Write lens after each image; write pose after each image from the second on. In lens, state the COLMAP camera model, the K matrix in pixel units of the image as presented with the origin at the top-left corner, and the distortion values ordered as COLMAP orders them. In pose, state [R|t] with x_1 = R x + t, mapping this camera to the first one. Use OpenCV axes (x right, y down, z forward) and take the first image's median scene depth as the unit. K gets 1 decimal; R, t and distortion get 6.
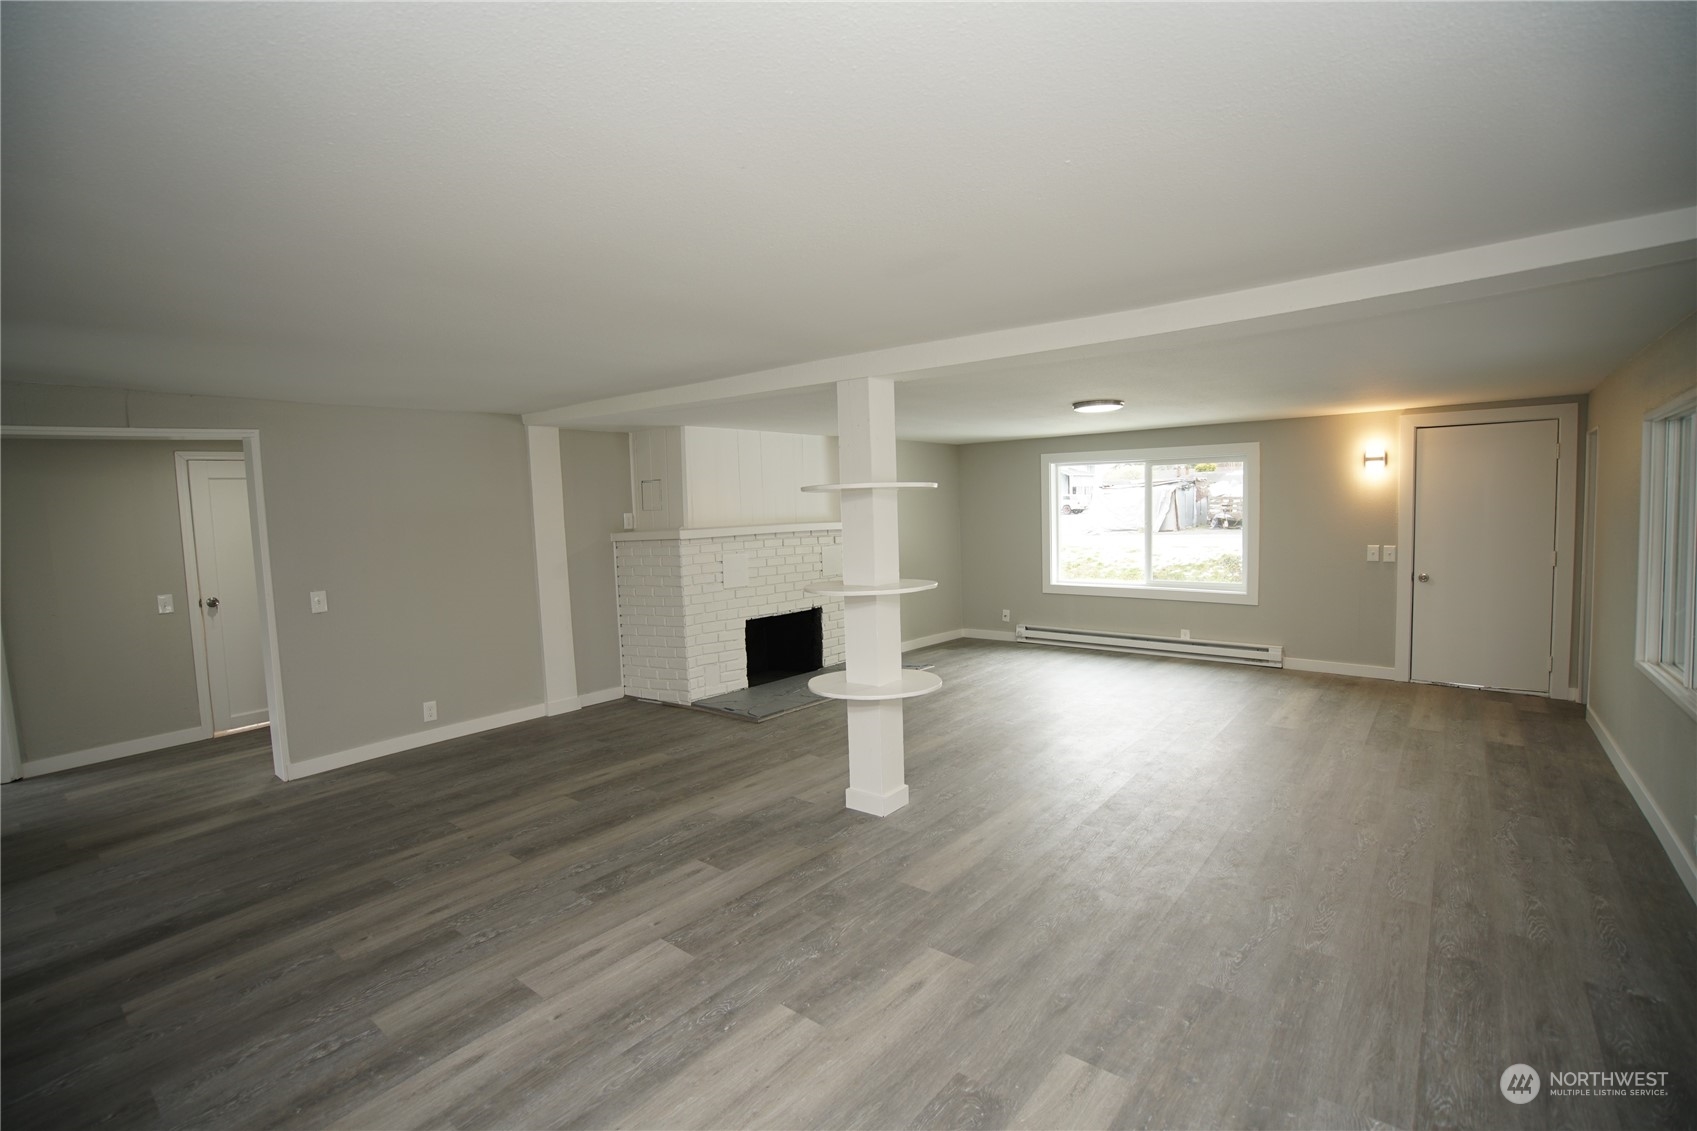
lens RADIAL K [[777.2, 0, 846.1], [0, 777.2, 571.3], [0, 0, 1]] dist [-0.066971, 0.030051]
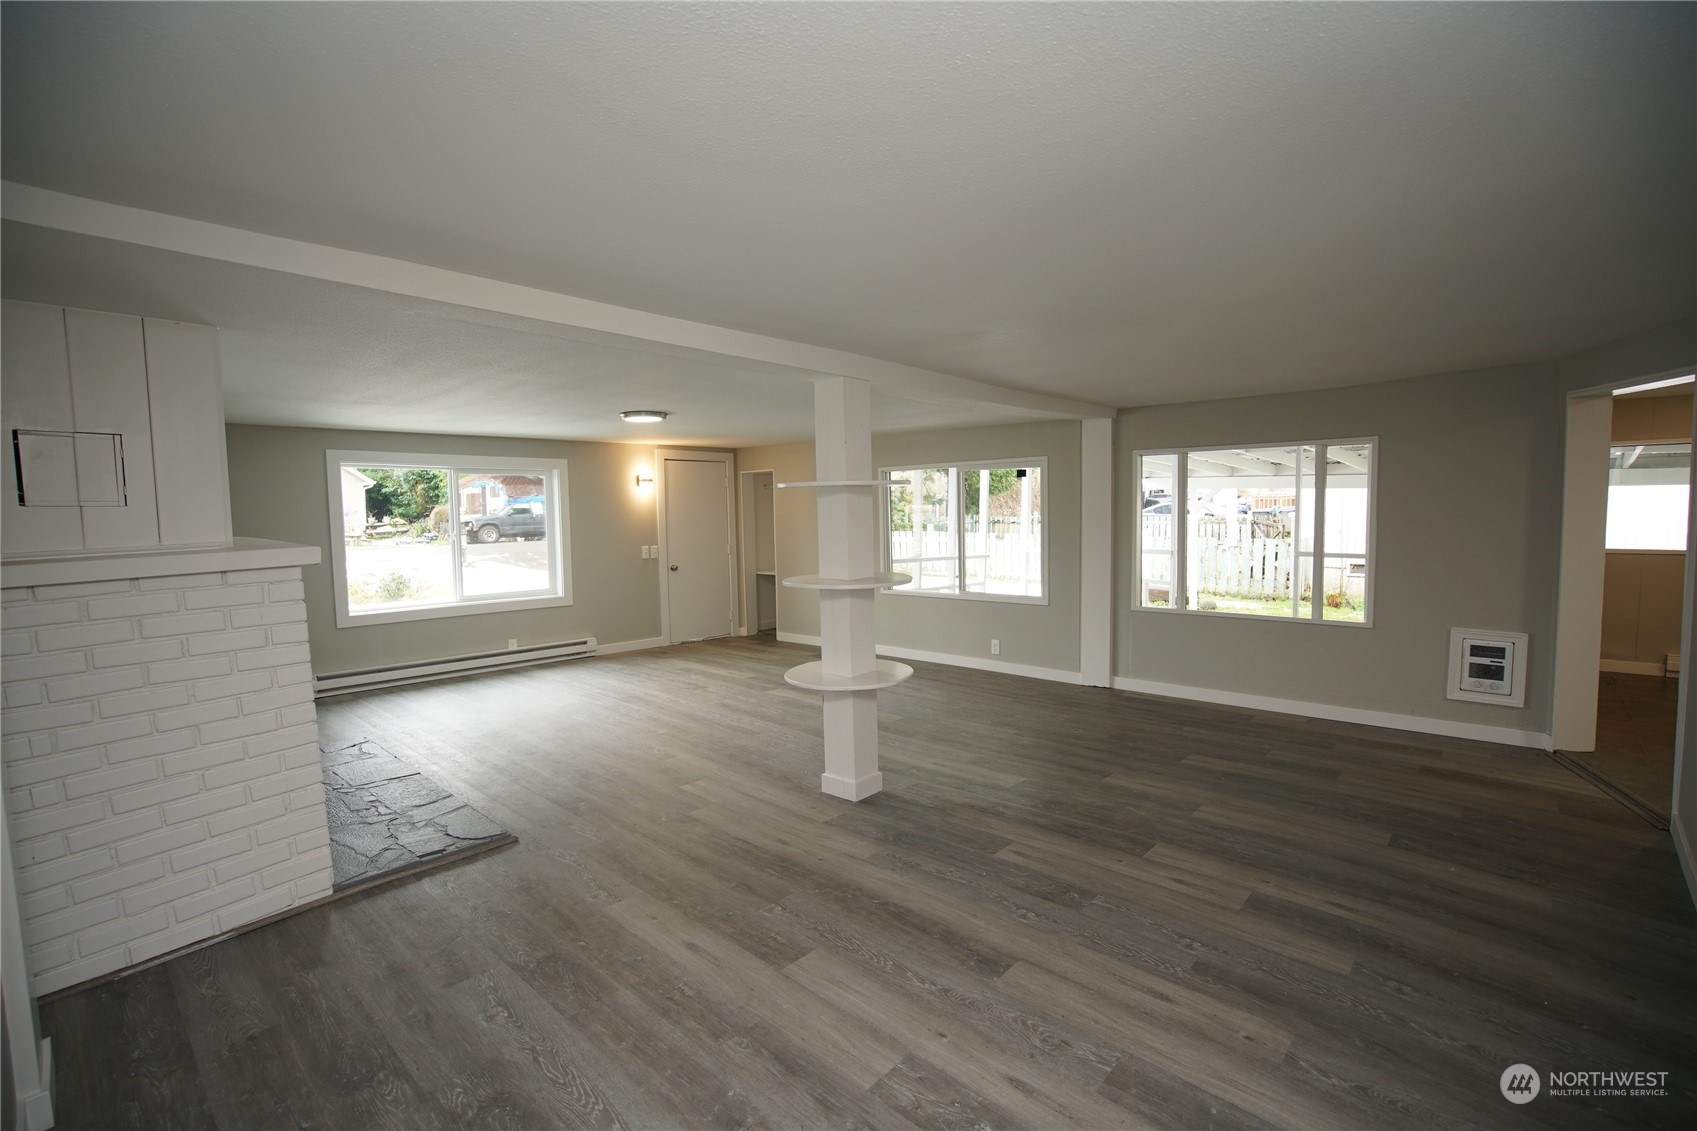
lens RADIAL K [[777.2, 0, 846.1], [0, 777.2, 571.3], [0, 0, 1]] dist [-0.066971, 0.030051]
pose [[0.058439, -0.055728, 0.996734, -0.859368], [0.091315, 0.994553, 0.050252, -0.037919], [-0.994106, 0.088080, 0.063209, 0.807321]]
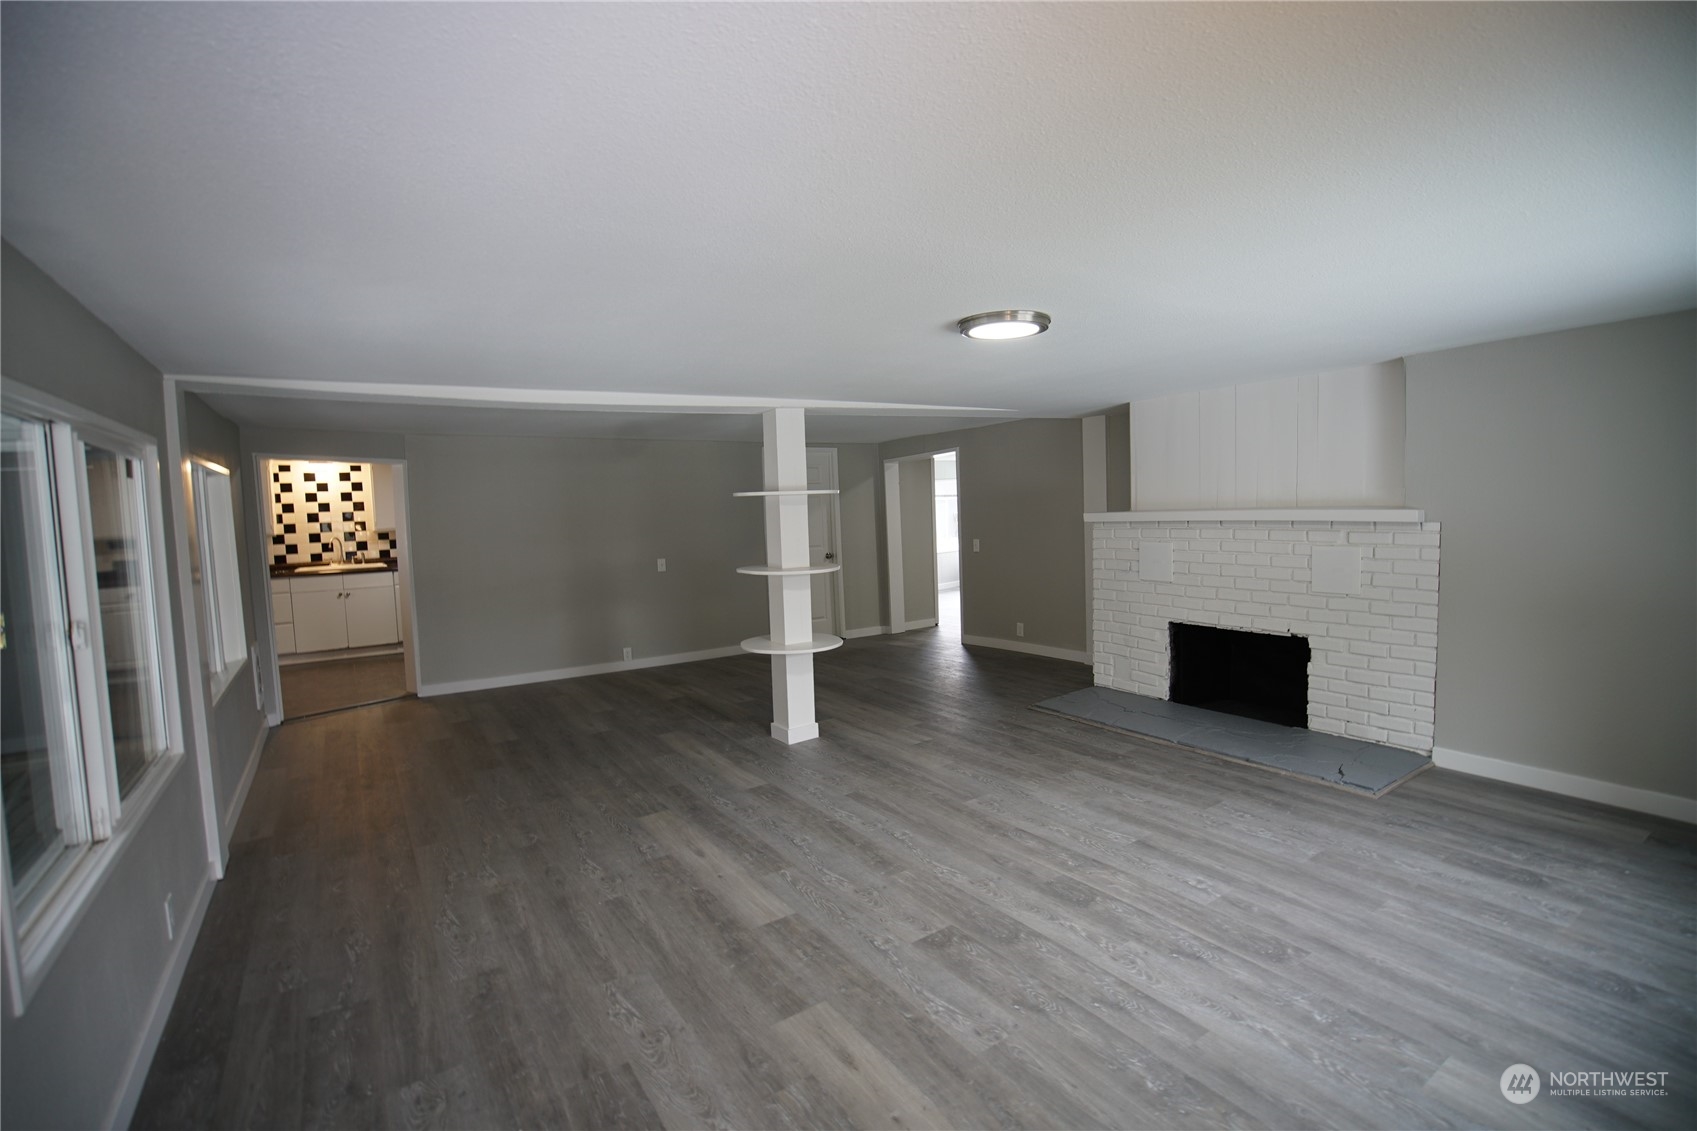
lens RADIAL K [[777.2, 0, 846.1], [0, 777.2, 571.3], [0, 0, 1]] dist [-0.066971, 0.030051]
pose [[-0.295553, 0.122691, -0.947415, 1.070197], [-0.026927, 0.990255, 0.136639, -0.135314], [0.954947, 0.065895, -0.289369, 1.268429]]
